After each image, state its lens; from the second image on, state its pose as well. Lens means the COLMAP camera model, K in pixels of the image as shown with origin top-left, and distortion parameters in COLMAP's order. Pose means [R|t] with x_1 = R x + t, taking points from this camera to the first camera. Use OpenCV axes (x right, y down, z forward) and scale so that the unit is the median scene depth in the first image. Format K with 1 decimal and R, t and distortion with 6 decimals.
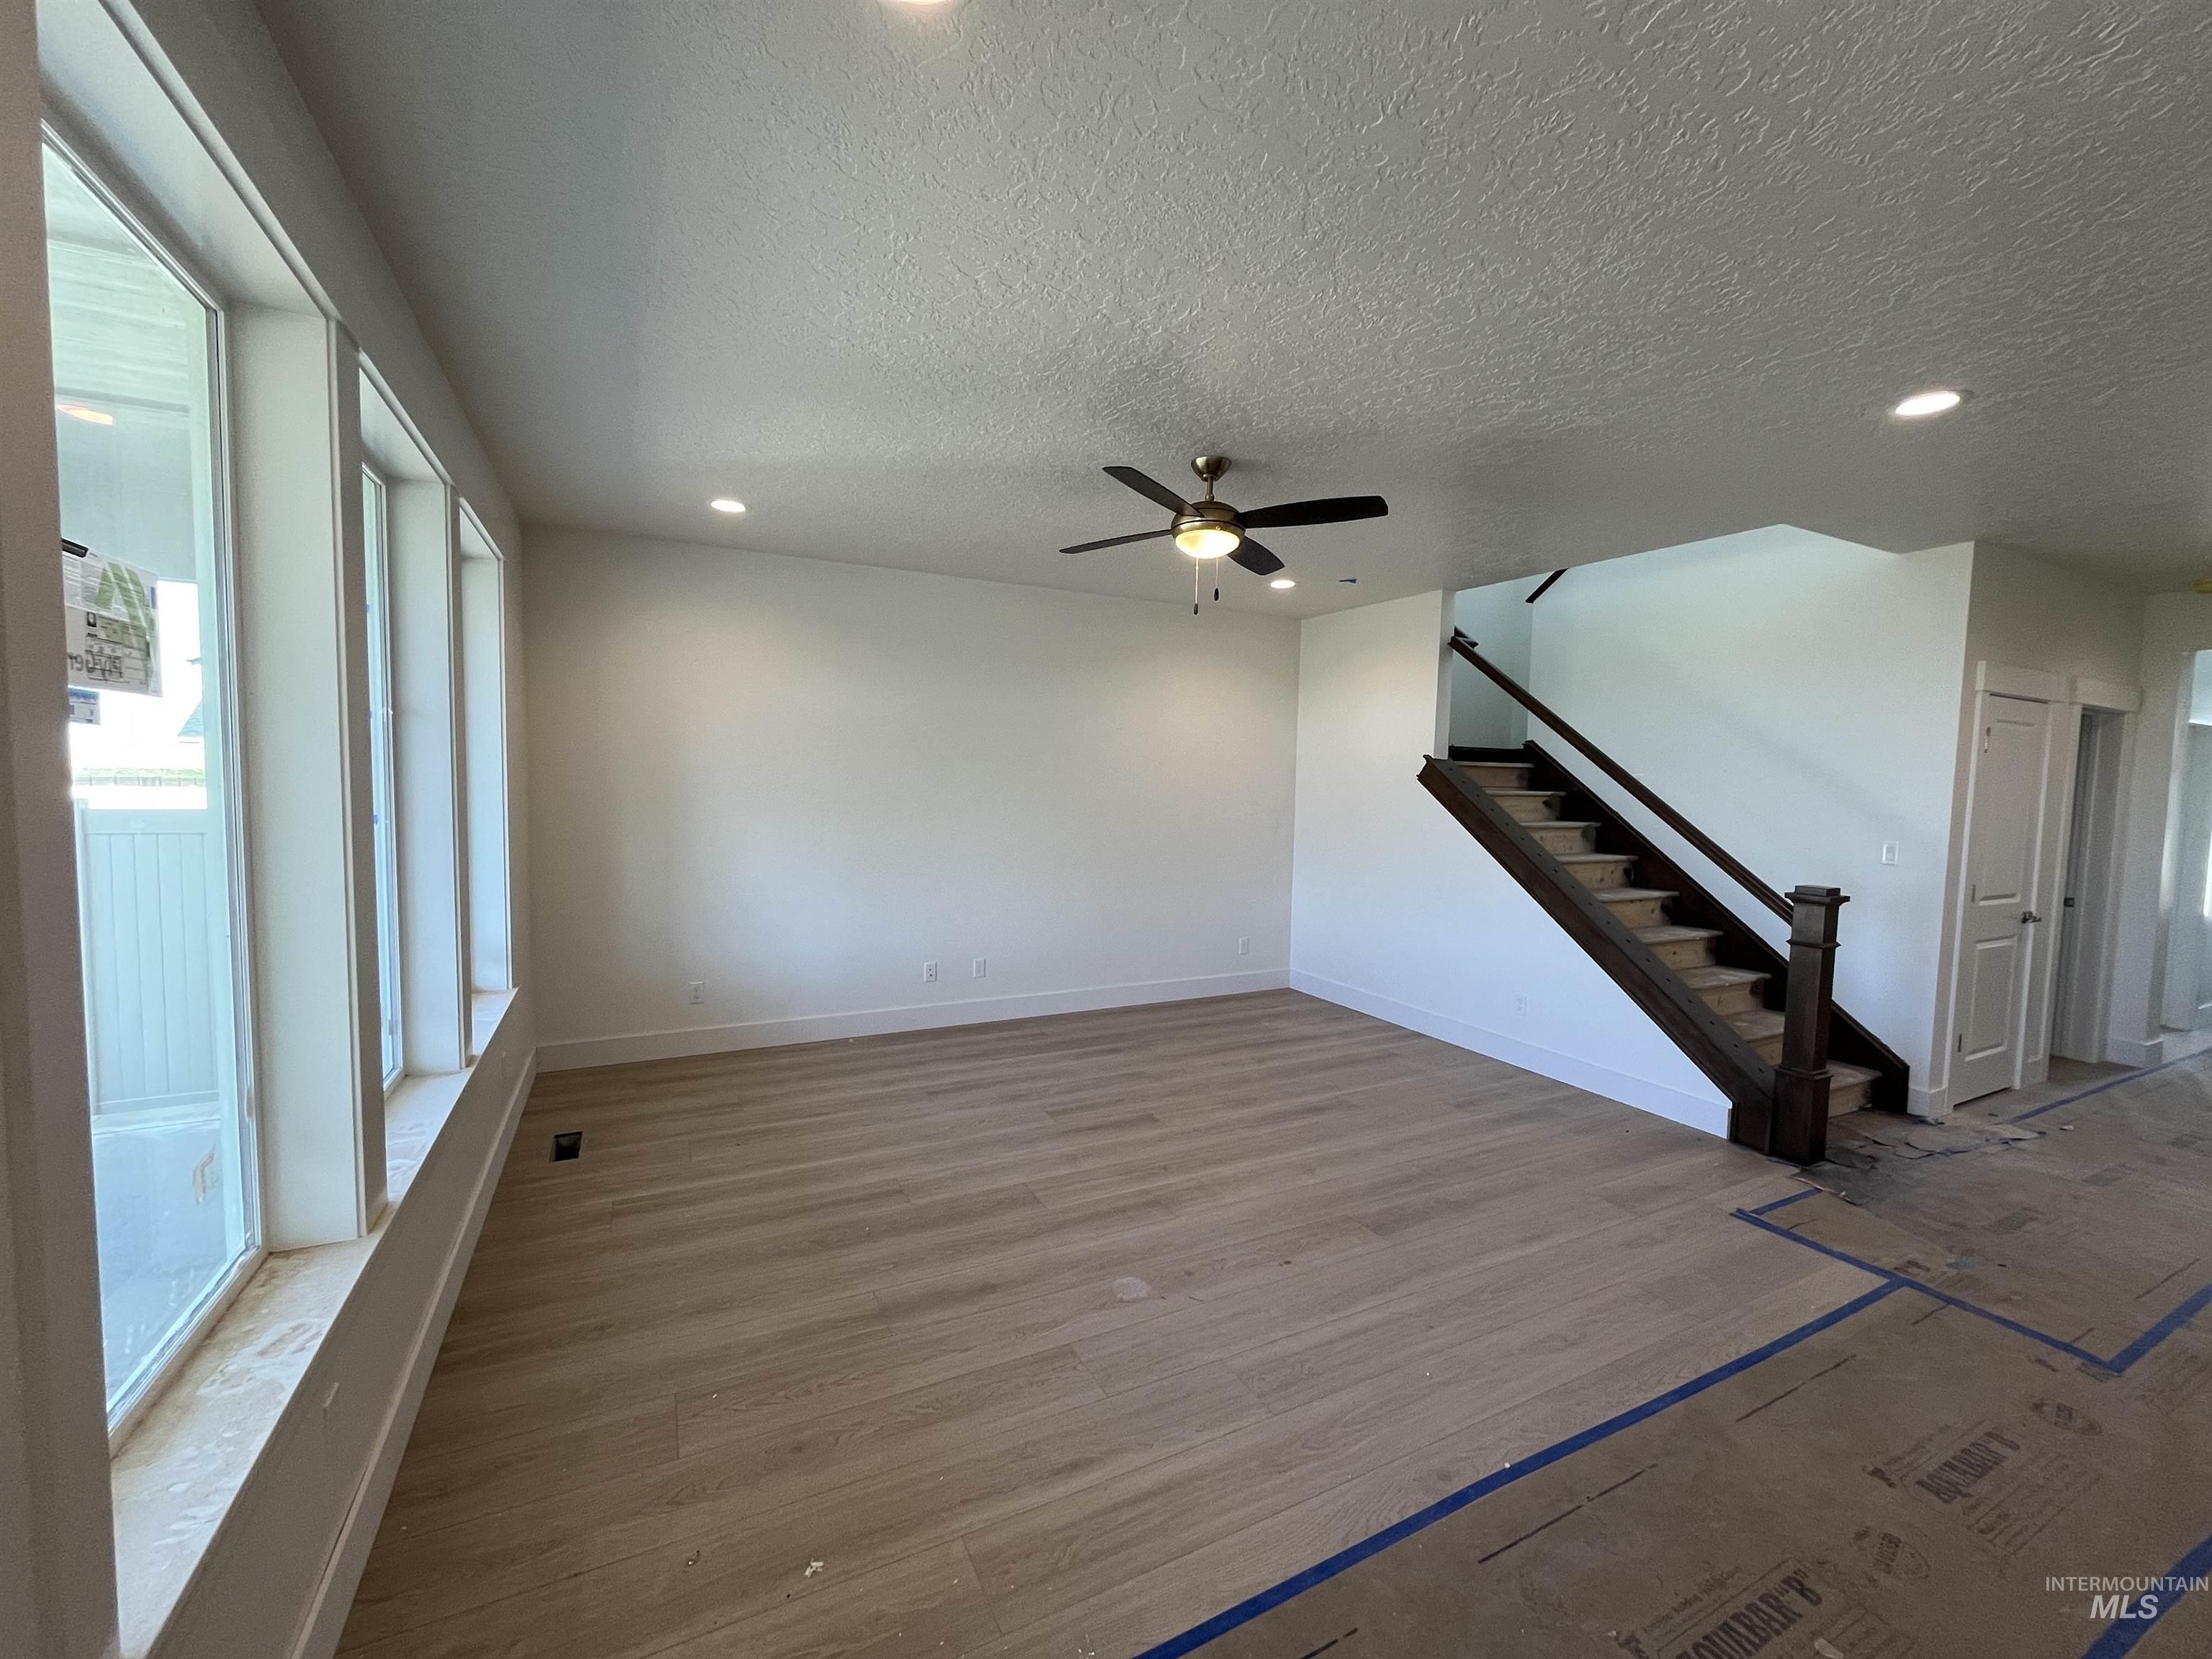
lens RADIAL K [[895.8, 0, 1094.3], [0, 895.8, 833.5], [0, 0, 1]] dist [-0.000677, 0.000318]
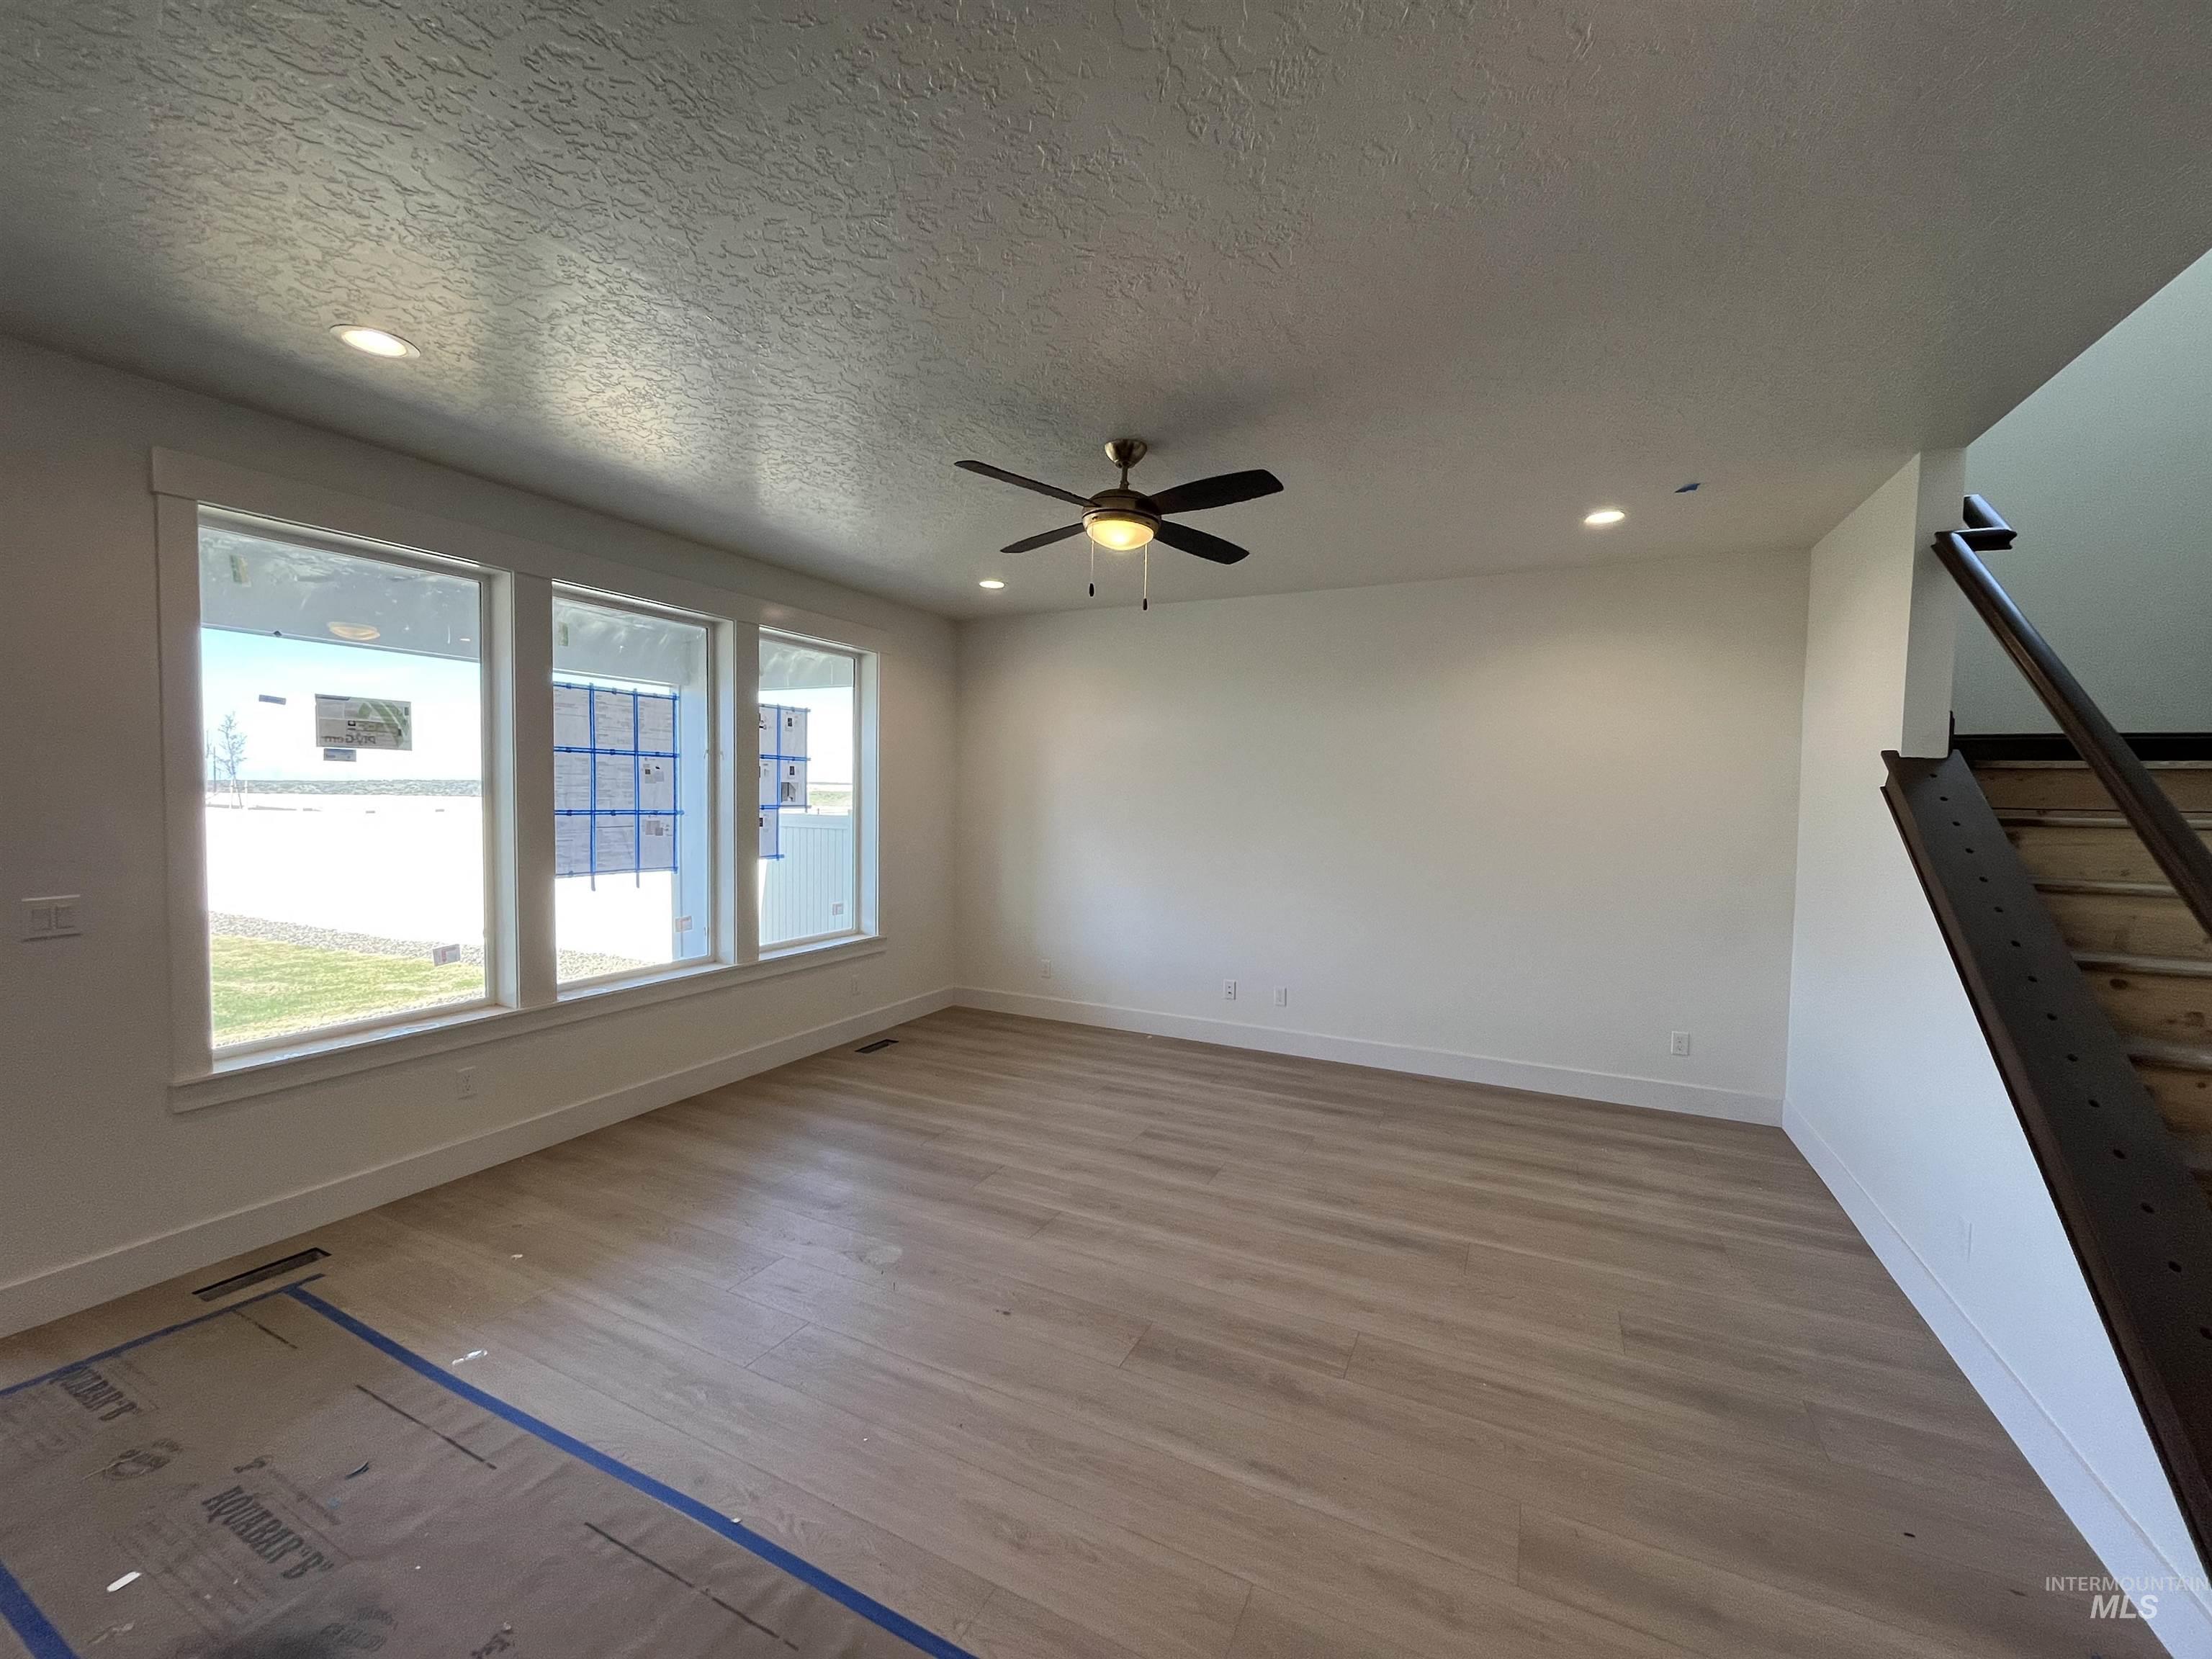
lens RADIAL K [[895.8, 0, 1097.4], [0, 895.8, 828.0], [0, 0, 1]] dist [-0.000677, 0.000318]
pose [[0.591245, 0.021573, -0.806204, 0.668764], [-0.057368, 0.998235, -0.015361, -0.003067], [0.804449, 0.055332, 0.591439, 0.342294]]
